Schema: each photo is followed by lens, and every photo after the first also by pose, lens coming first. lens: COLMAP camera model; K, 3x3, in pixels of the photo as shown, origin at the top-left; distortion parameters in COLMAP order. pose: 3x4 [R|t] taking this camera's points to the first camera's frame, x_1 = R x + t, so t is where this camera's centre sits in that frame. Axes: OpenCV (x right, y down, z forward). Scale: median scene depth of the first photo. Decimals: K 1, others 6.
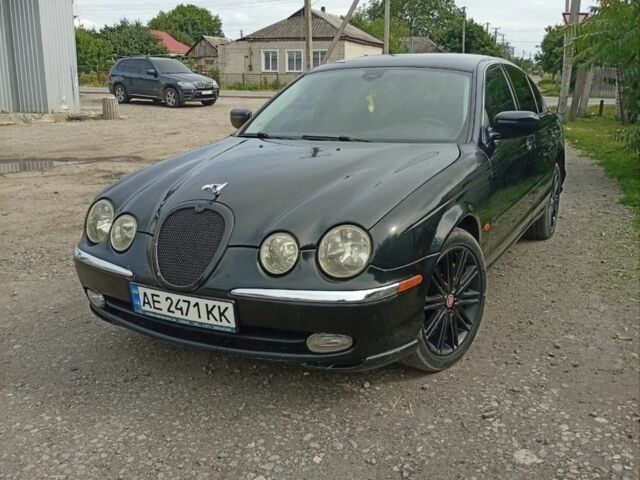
lens RADIAL K [[629.9, 0, 315.9], [0, 629.9, 239.9], [0, 0, 1]] dist [0.026094, 0.000000]
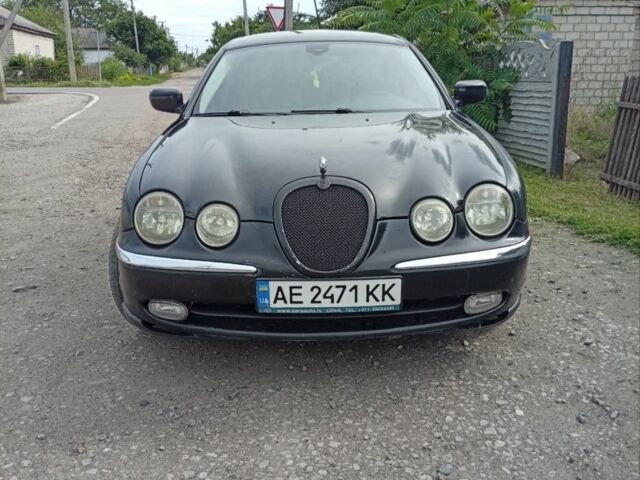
lens RADIAL K [[629.9, 0, 318.1], [0, 629.9, 238.6], [0, 0, 1]] dist [0.026094, 0.000000]
pose [[0.884613, -0.131113, 0.447514, -0.623803], [0.127317, 0.991107, 0.038705, -0.010038], [-0.448609, 0.022737, 0.893439, 0.203138]]
